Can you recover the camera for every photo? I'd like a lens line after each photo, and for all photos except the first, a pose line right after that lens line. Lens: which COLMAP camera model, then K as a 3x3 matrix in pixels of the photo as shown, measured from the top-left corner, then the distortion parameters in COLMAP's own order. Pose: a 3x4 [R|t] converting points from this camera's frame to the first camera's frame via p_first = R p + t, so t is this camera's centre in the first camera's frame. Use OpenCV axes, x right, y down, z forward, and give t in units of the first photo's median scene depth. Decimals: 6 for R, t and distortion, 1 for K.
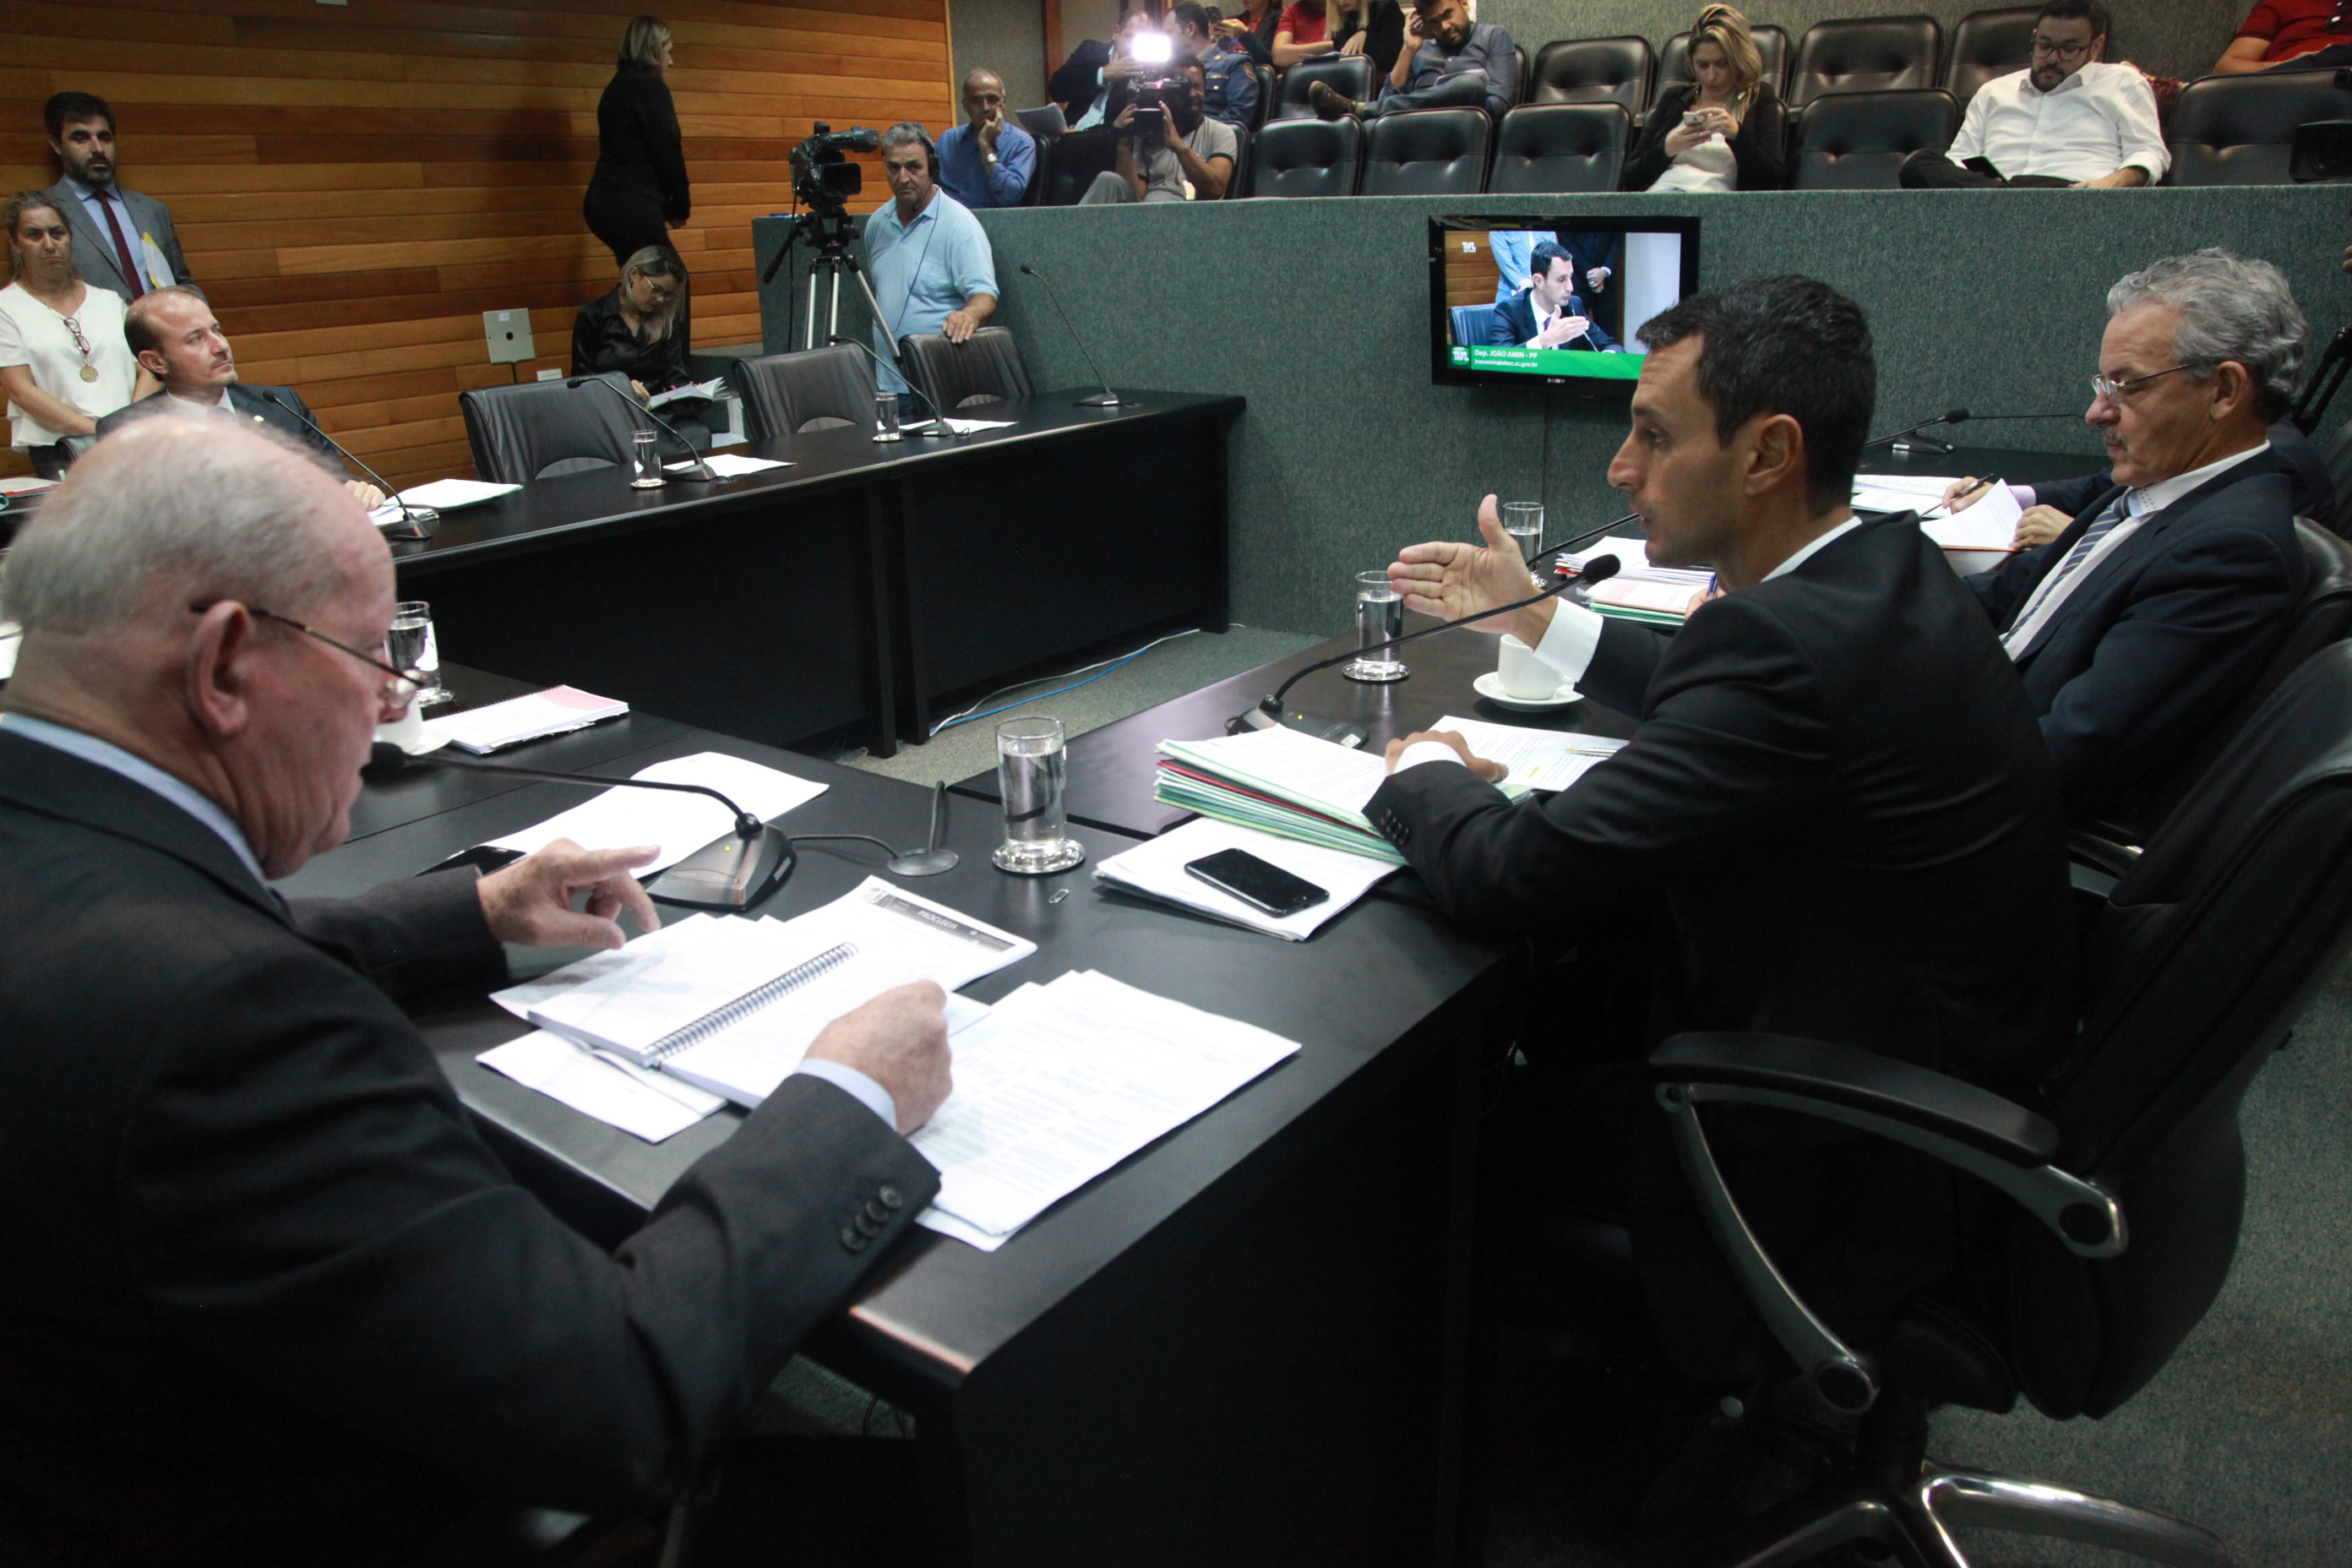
lens RADIAL K [[1632.1, 0, 1142.0], [0, 1632.1, 803.1], [0, 0, 1]] dist [-0.102705, 0.054638]
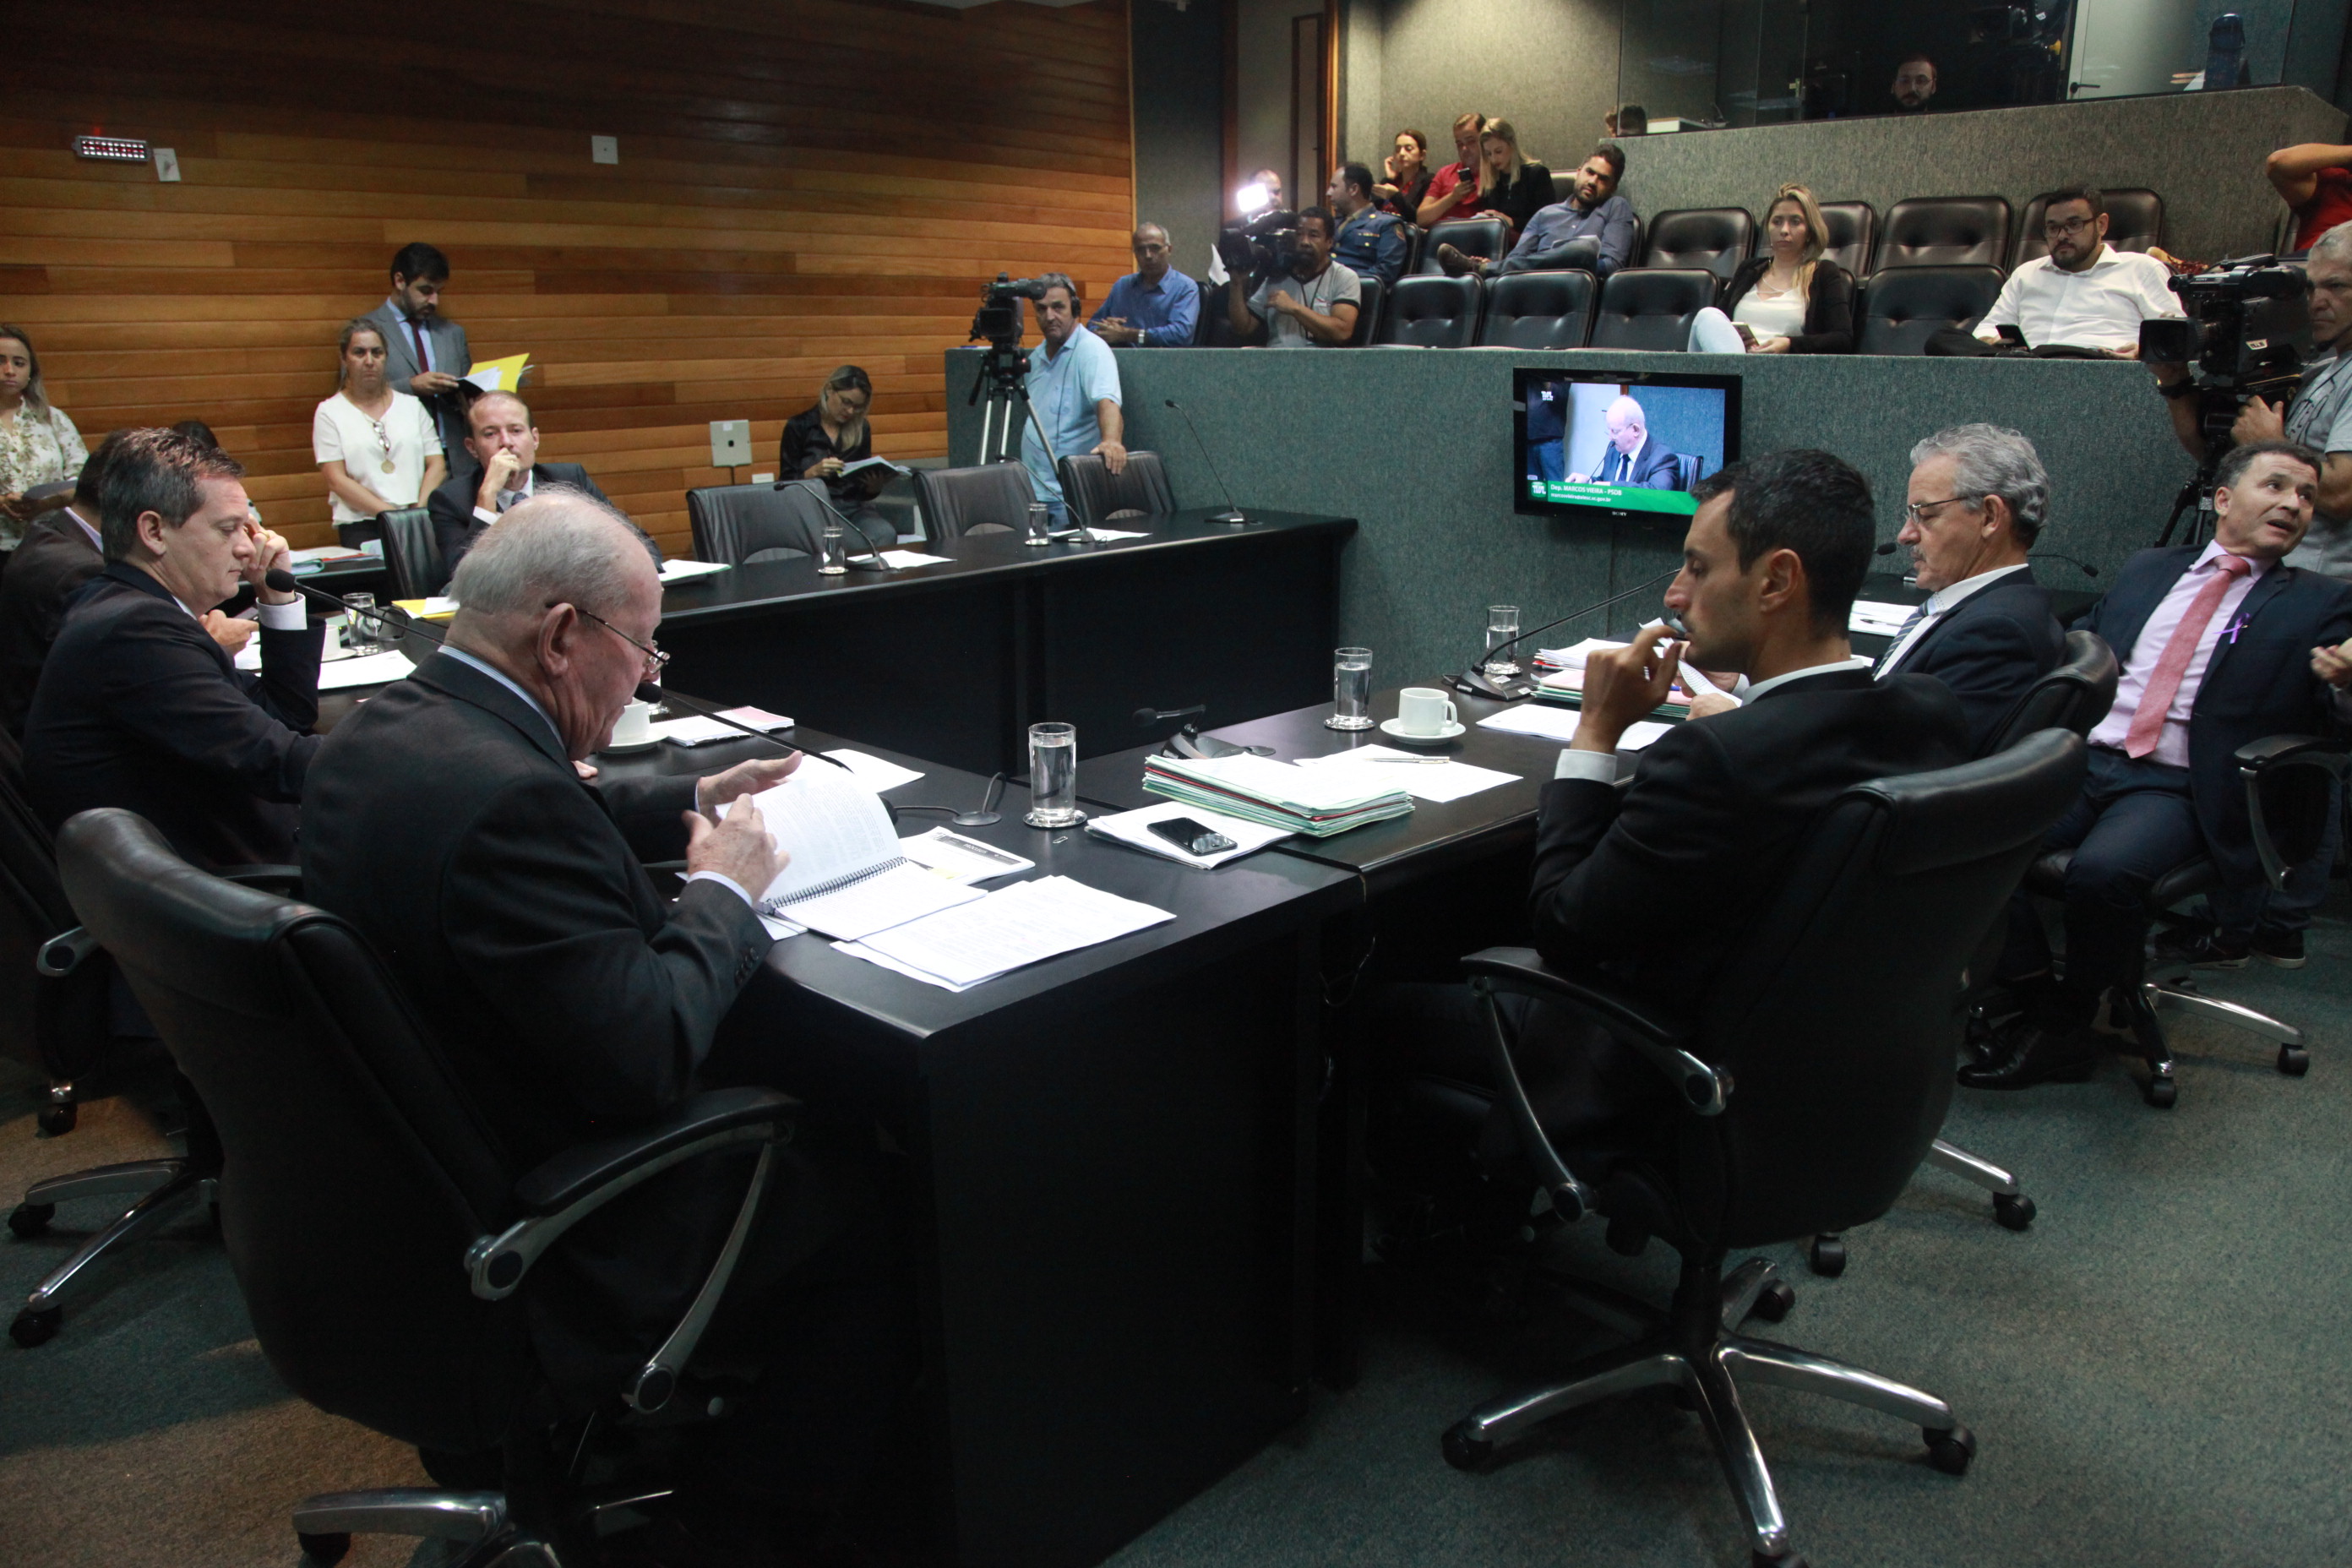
lens RADIAL K [[1632.1, 0, 1155.6], [0, 1632.1, 792.6], [0, 0, 1]] dist [-0.102705, 0.054638]
pose [[0.993278, 0.050288, -0.104257, 0.052476], [-0.058111, 0.995608, -0.073401, 0.032419], [0.100108, 0.078966, 0.991838, -0.130399]]
